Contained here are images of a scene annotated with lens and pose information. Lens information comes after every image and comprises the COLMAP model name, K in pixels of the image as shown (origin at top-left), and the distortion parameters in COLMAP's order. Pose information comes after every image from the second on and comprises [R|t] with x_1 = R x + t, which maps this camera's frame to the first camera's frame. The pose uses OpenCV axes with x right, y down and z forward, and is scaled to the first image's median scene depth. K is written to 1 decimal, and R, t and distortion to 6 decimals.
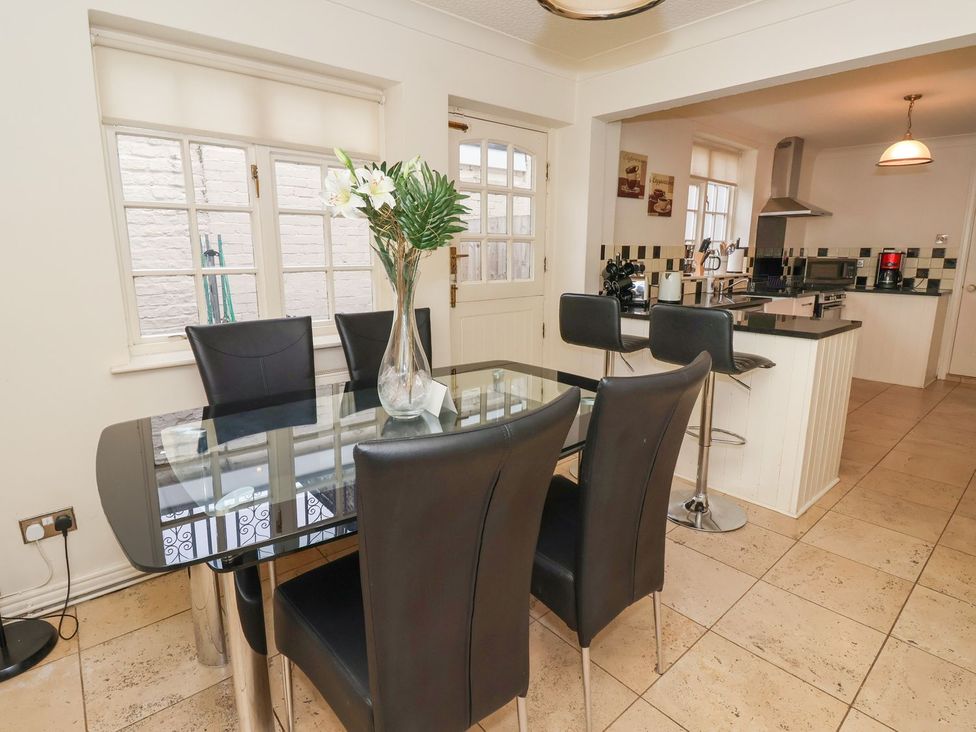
lens RADIAL K [[520.8, 0, 482.7], [0, 520.8, 338.3], [0, 0, 1]] dist [0.026956, 0.000027]
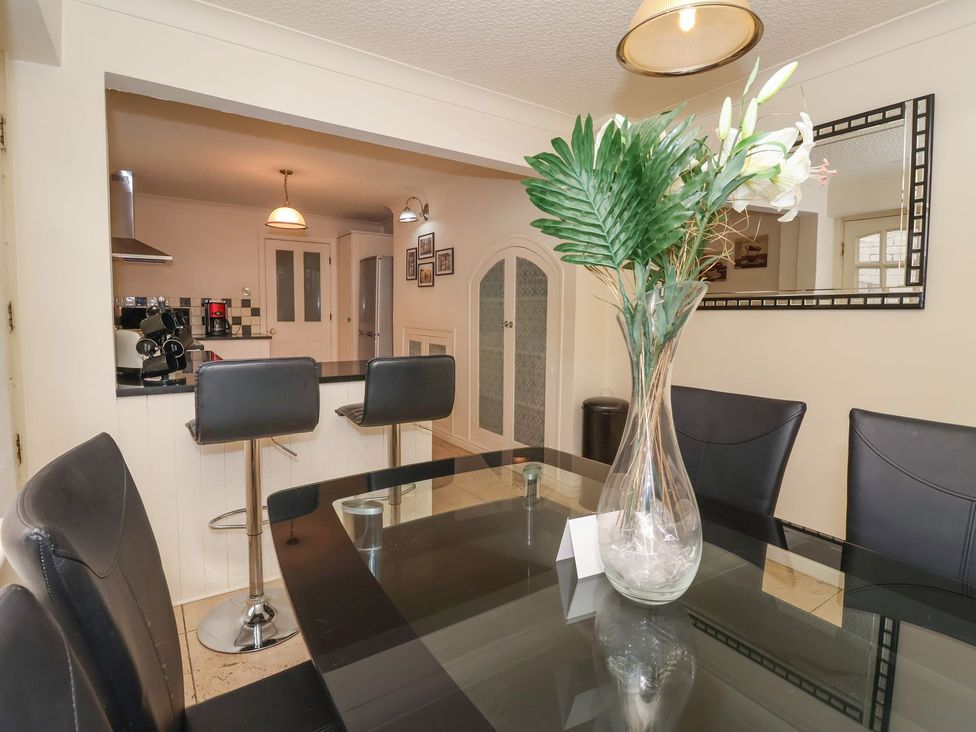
lens RADIAL K [[520.8, 0, 482.7], [0, 520.8, 338.3], [0, 0, 1]] dist [0.026956, 0.000027]
pose [[0.127402, -0.067693, 0.989538, -0.224880], [0.162452, 0.985620, 0.046509, -0.053254], [-0.978457, 0.154827, 0.136567, 0.343950]]
